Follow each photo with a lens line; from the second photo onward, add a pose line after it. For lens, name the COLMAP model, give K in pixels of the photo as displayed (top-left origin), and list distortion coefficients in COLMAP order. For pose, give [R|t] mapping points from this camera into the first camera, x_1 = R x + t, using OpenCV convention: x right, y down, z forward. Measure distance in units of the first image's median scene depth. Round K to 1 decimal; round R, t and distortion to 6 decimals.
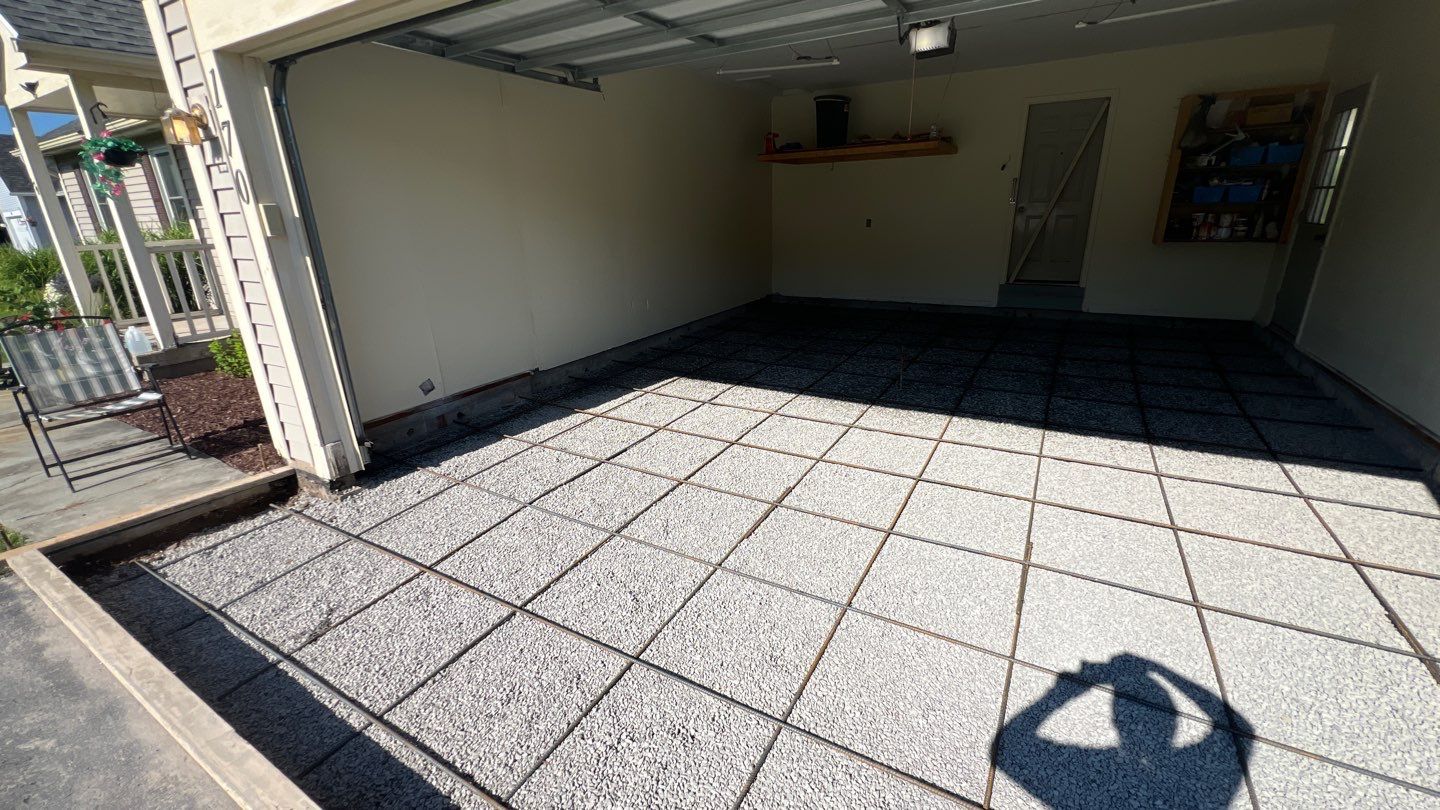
lens RADIAL K [[572.6, 0, 721.8], [0, 572.6, 402.7], [0, 0, 1]] dist [0.002052, -0.000966]
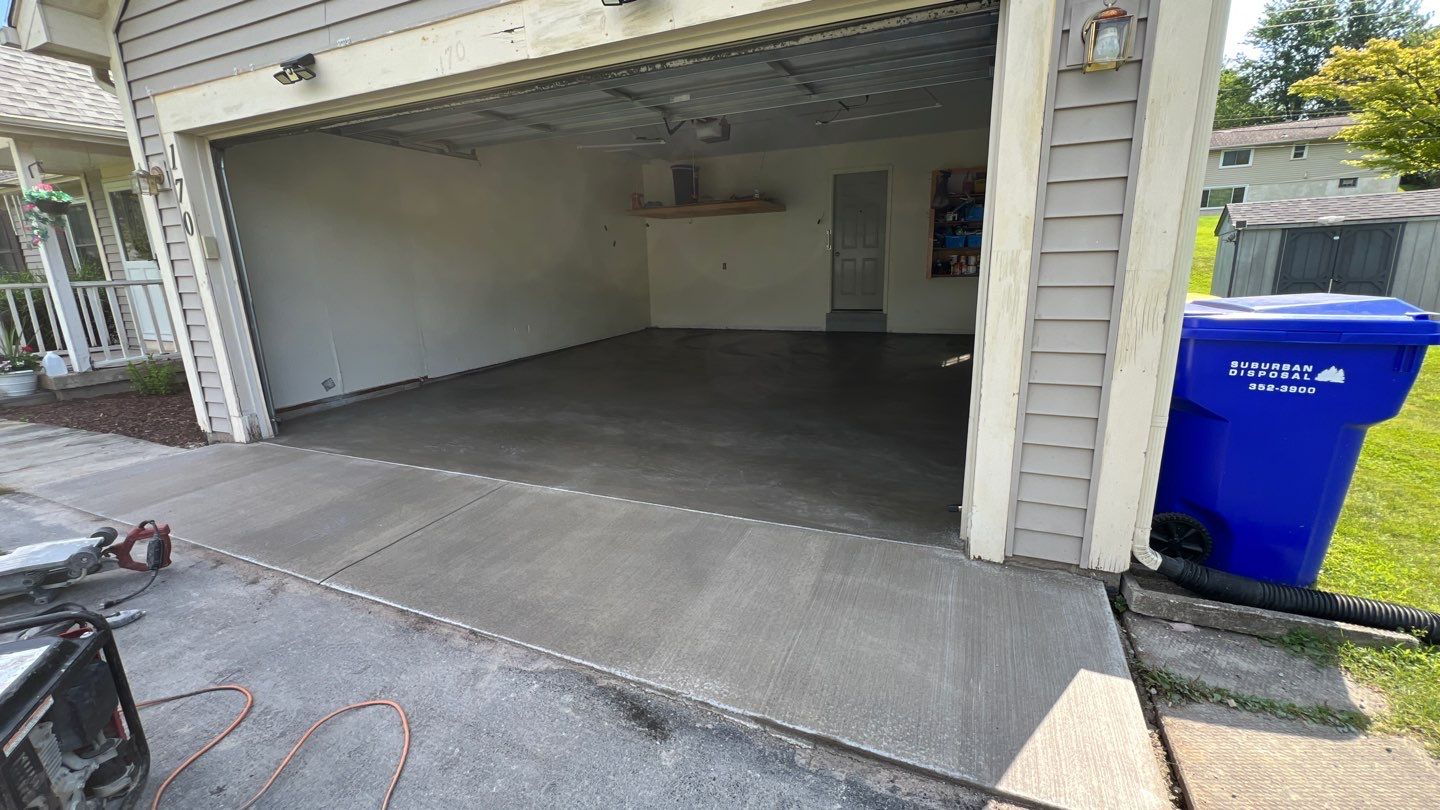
lens RADIAL K [[572.6, 0, 718.7], [0, 572.6, 402.6], [0, 0, 1]] dist [0.002052, -0.000966]
pose [[0.993074, -0.028620, 0.113949, 0.187744], [0.038916, 0.995255, -0.089180, 0.156785], [-0.110856, 0.092997, 0.989476, -0.329057]]
